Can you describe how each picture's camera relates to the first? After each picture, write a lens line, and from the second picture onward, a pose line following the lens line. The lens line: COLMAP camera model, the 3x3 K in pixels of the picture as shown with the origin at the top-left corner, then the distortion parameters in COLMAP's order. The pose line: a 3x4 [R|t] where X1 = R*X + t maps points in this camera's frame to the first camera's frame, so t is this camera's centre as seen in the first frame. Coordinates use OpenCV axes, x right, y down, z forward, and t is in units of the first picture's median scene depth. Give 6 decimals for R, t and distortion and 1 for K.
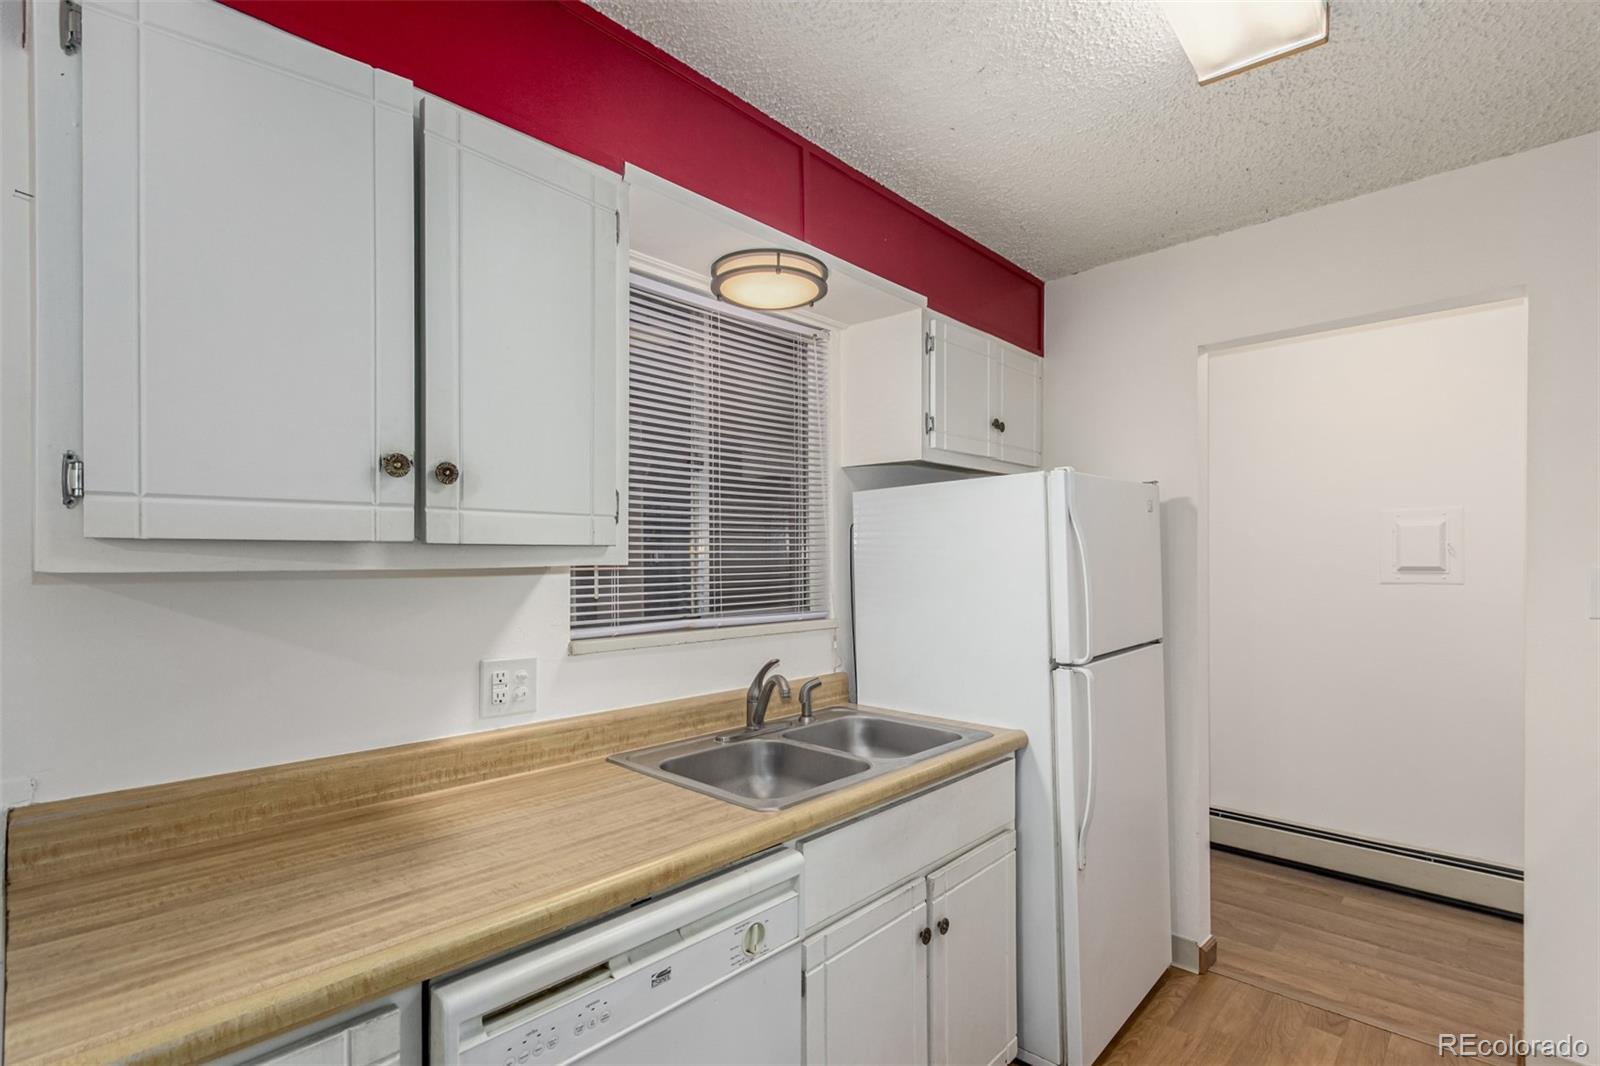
lens RADIAL K [[752.3, 0, 799.0], [0, 752.3, 549.6], [0, 0, 1]] dist [-0.001131, -0.000591]
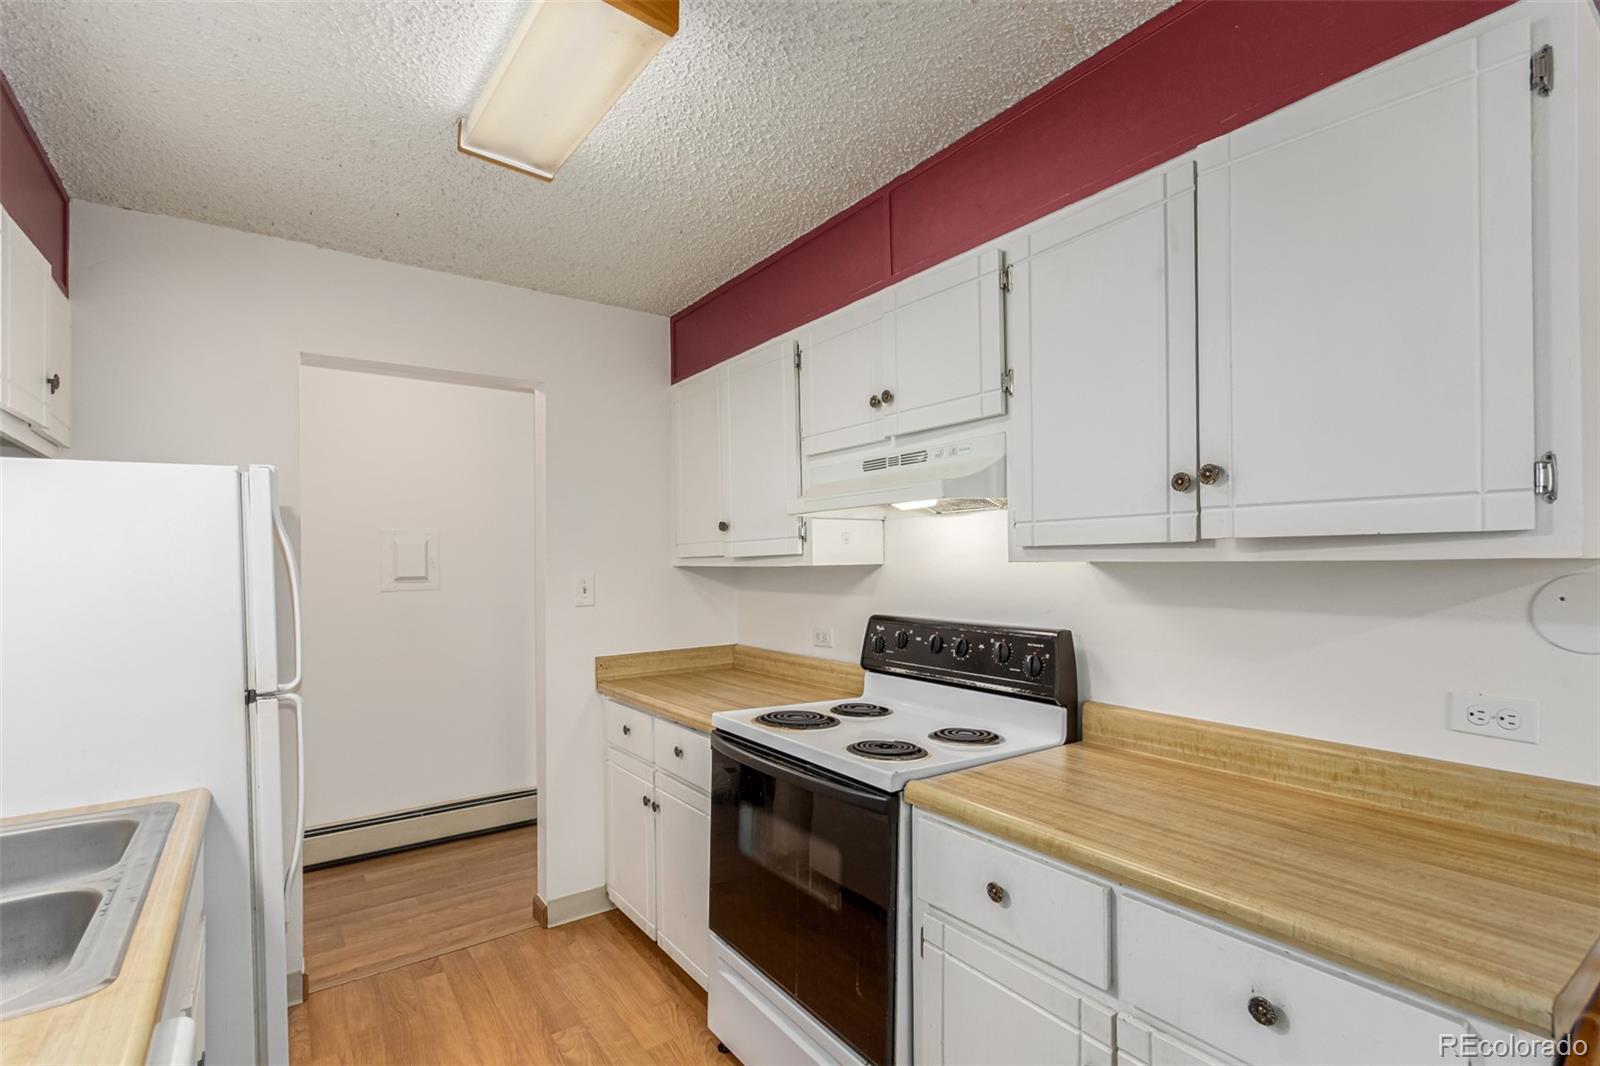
lens RADIAL K [[752.3, 0, 800.3], [0, 752.3, 546.6], [0, 0, 1]] dist [-0.001131, -0.000591]
pose [[0.176409, 0.024608, 0.984009, -0.329042], [-0.002138, 0.999695, -0.024617, 0.003428], [-0.984315, 0.002239, 0.176408, 0.207938]]
